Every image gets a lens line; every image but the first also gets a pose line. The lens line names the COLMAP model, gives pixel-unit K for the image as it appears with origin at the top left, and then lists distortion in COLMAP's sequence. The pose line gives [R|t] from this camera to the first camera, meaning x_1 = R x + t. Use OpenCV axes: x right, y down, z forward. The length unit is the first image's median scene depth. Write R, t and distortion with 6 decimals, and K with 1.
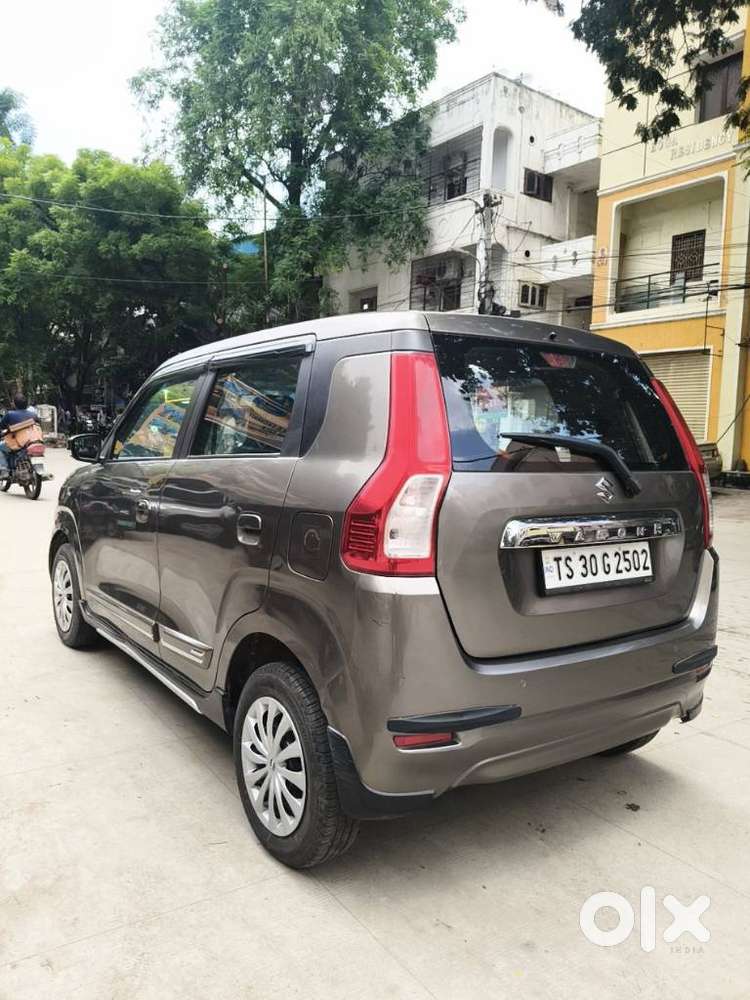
lens RADIAL K [[744.3, 0, 375.0], [0, 744.3, 500.0], [0, 0, 1]] dist [-0.003829, -0.010787]
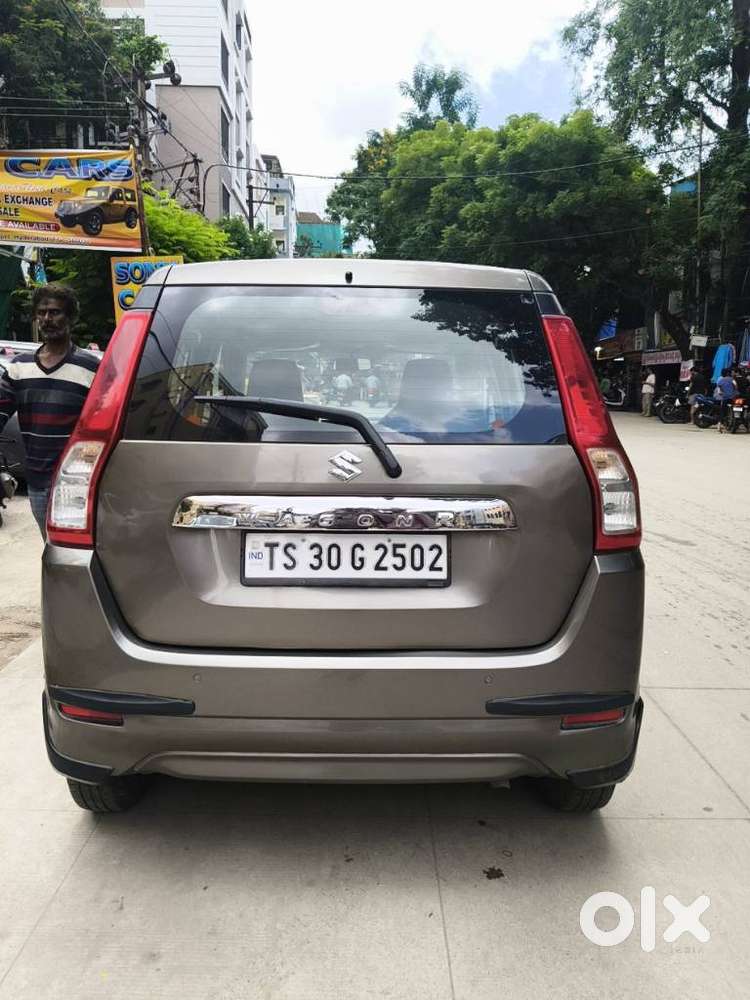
lens RADIAL K [[763.2, 0, 373.2], [0, 763.2, 493.3], [0, 0, 1]] dist [-0.003982, -0.010804]
pose [[0.831212, 0.051220, -0.553590, 0.722642], [-0.030310, 0.998441, 0.046869, -0.021449], [0.555128, -0.022179, 0.831469, 0.294350]]
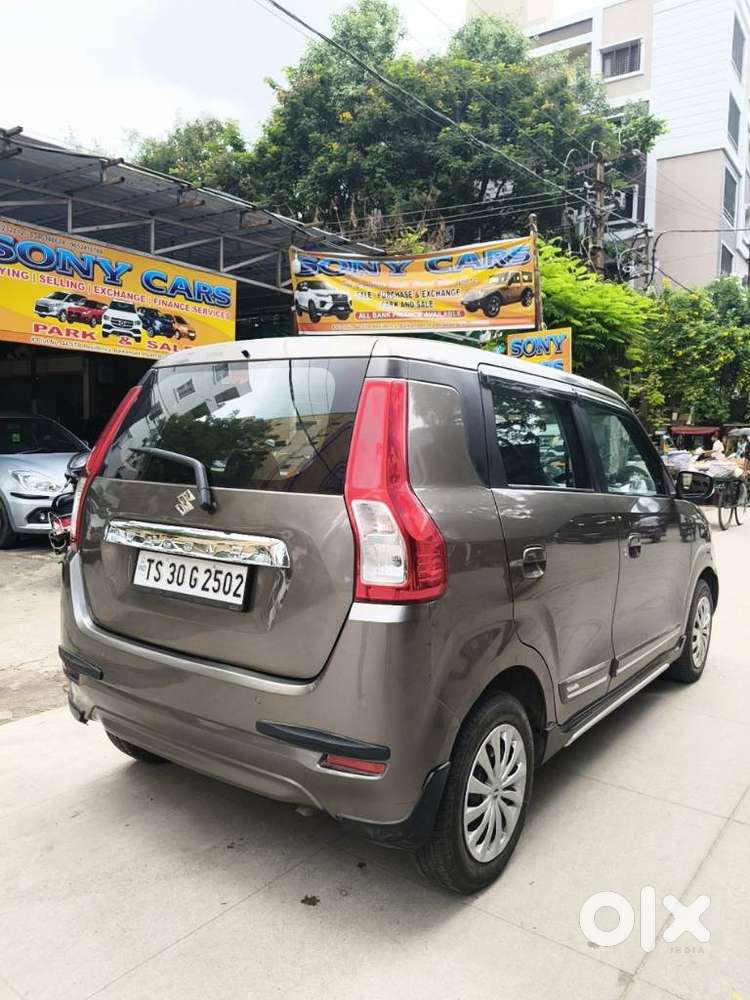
lens RADIAL K [[753.0, 0, 370.6], [0, 753.0, 505.1], [0, 0, 1]] dist [0.059737, -0.123041]
pose [[0.326027, 0.045236, -0.944278, 1.240372], [-0.093610, 0.995490, 0.015369, -0.045227], [0.940714, 0.083383, 0.328791, 0.814557]]
